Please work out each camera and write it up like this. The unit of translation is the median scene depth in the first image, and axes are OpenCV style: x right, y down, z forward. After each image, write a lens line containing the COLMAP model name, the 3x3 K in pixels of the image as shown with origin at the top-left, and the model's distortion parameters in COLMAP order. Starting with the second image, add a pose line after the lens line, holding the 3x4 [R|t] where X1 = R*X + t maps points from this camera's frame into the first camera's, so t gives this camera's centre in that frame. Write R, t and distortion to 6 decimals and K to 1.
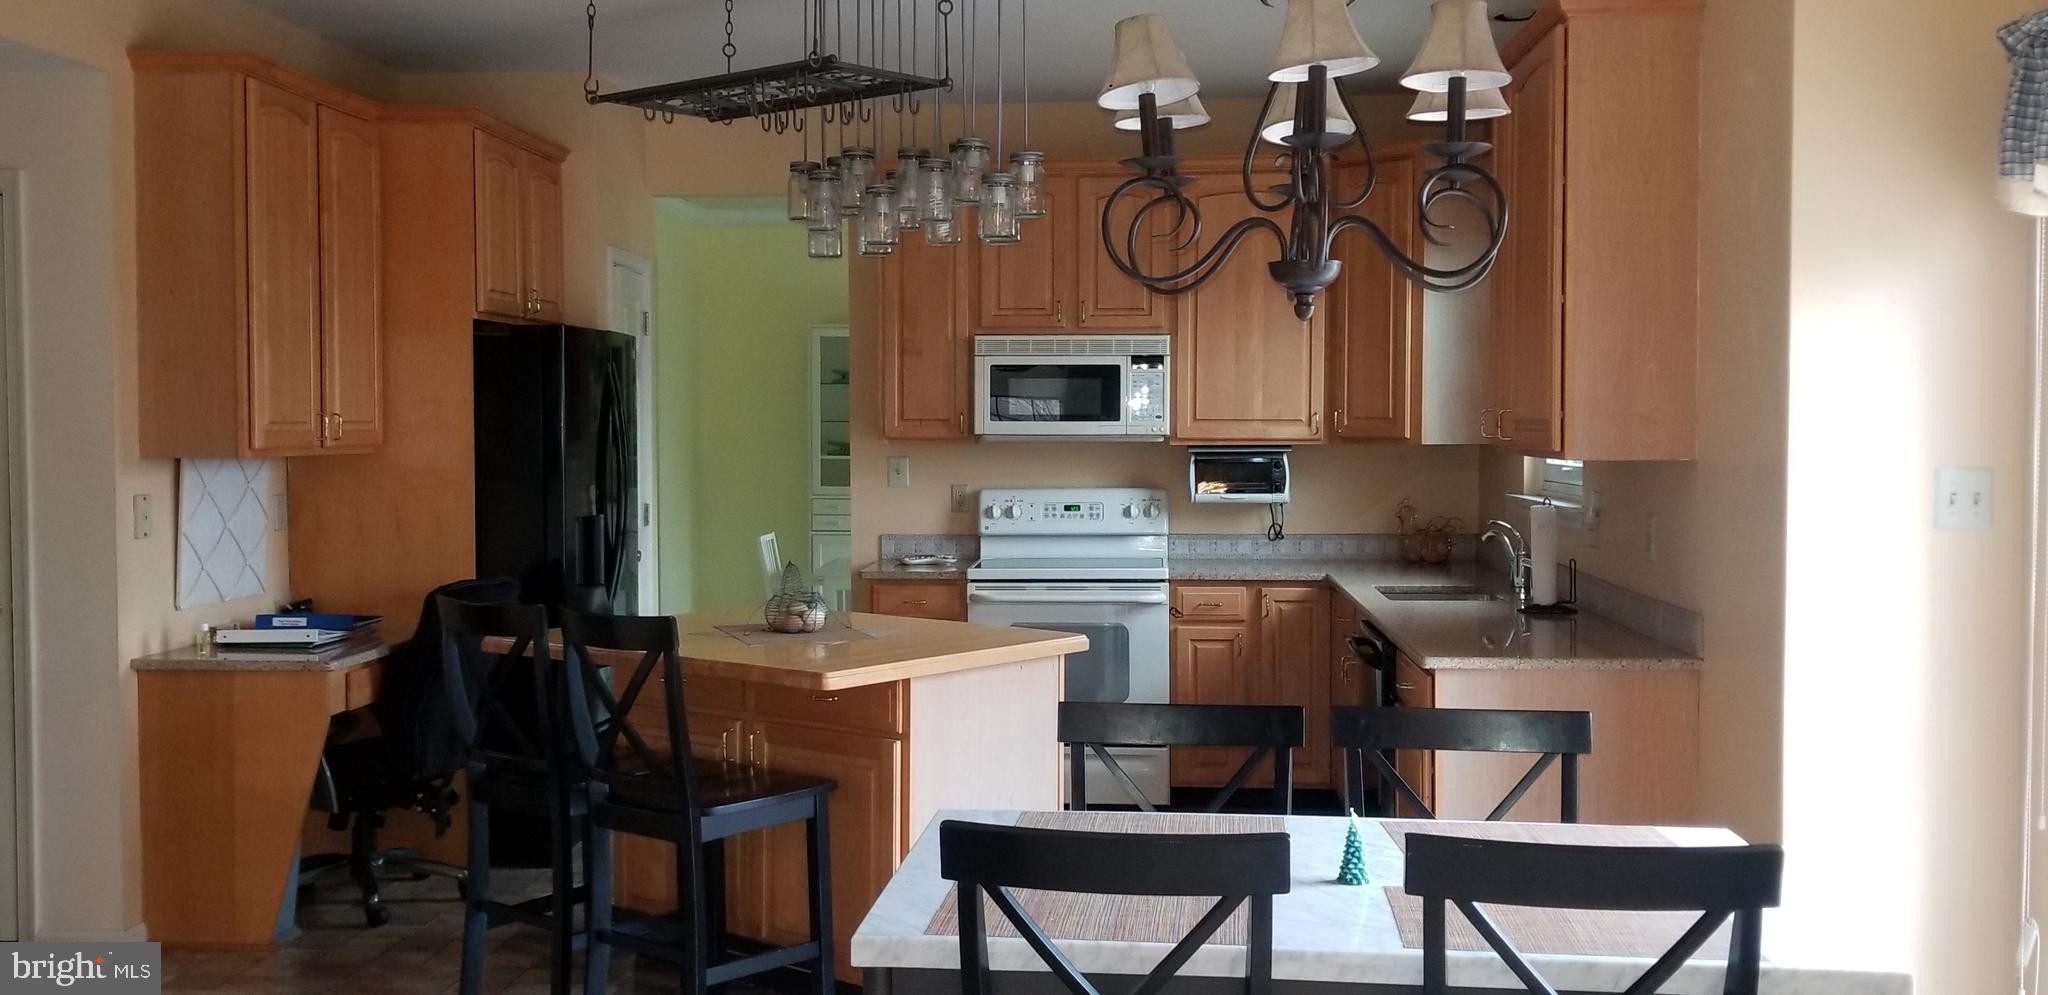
lens RADIAL K [[2030.7, 0, 1024.0], [0, 2030.7, 497.5], [0, 0, 1]] dist [-0.002788, -0.000836]
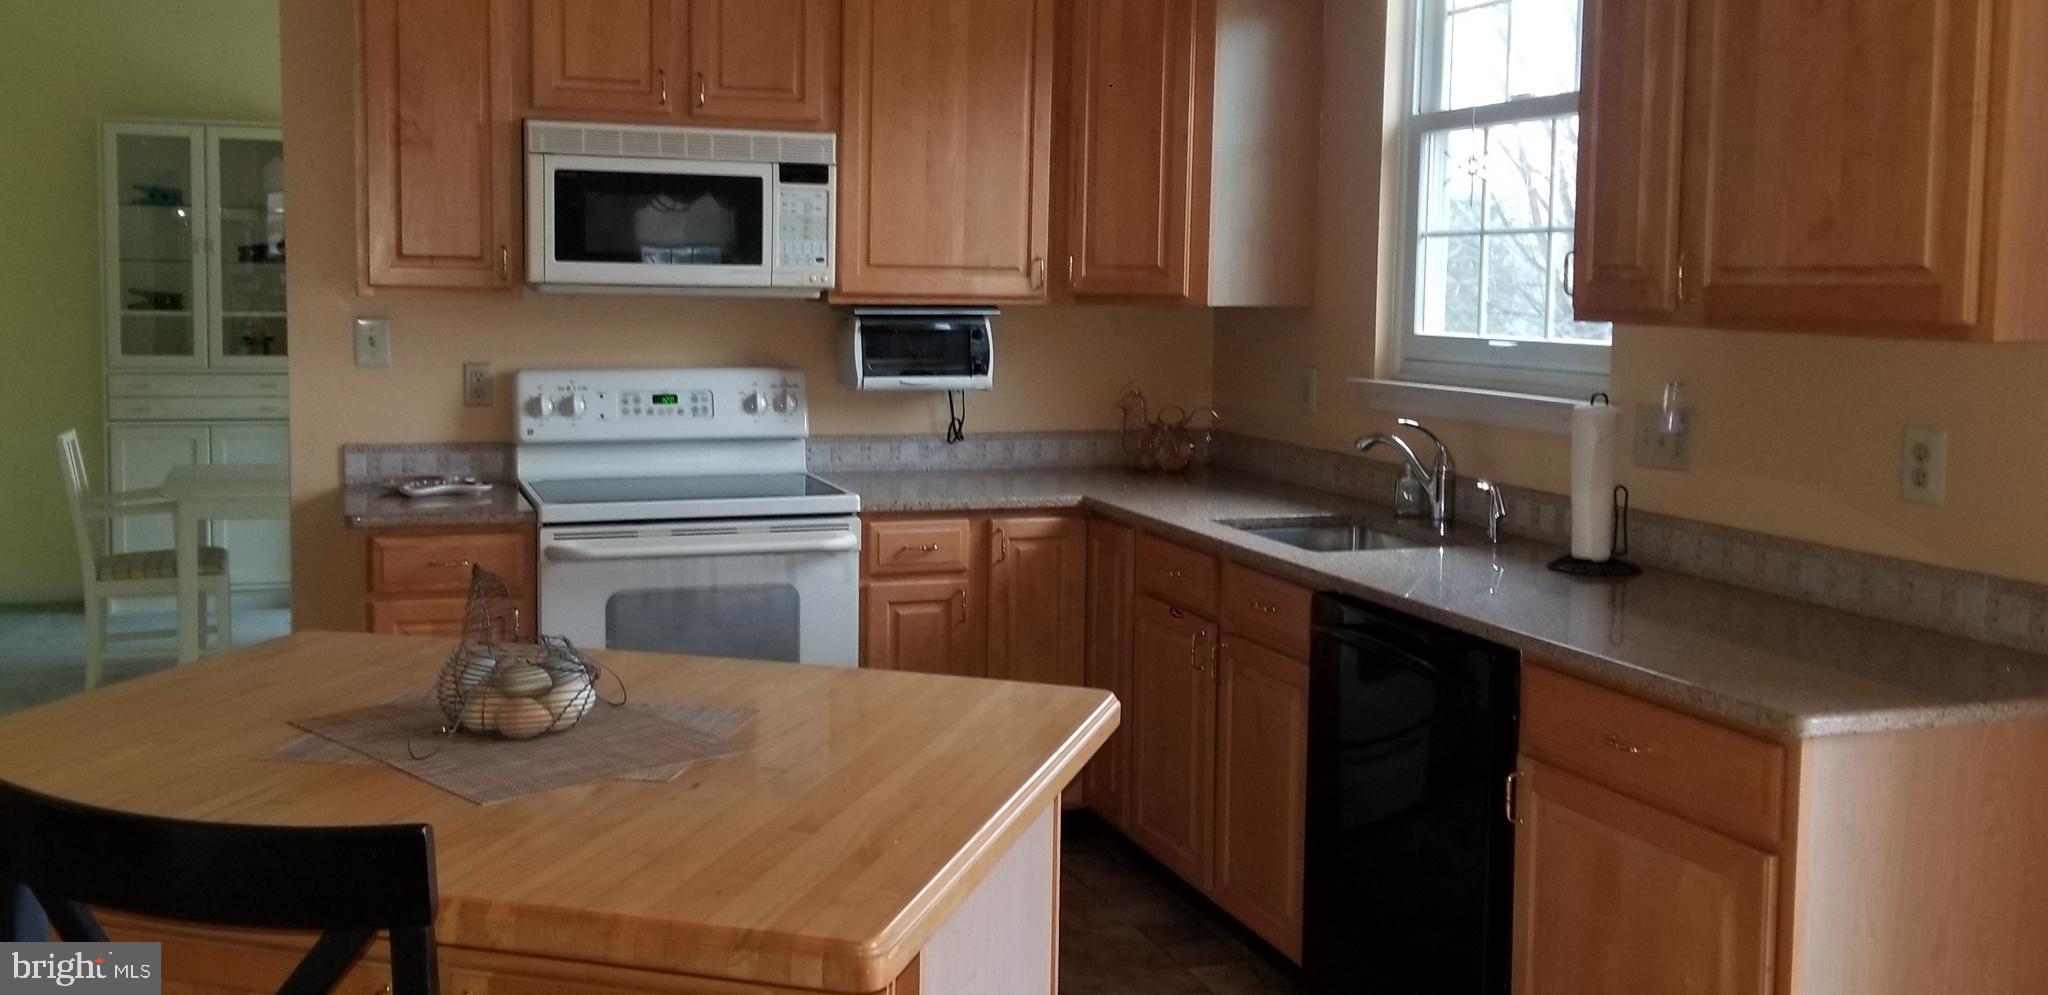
lens RADIAL K [[1871.9, 0, 962.5], [0, 1871.9, 456.6], [0, 0, 1]] dist [0.077222, -0.318163]
pose [[0.916244, -0.023433, 0.399936, -0.132273], [-0.000325, 0.998244, 0.059234, -0.012213], [-0.400622, -0.054402, 0.914627, 0.425979]]
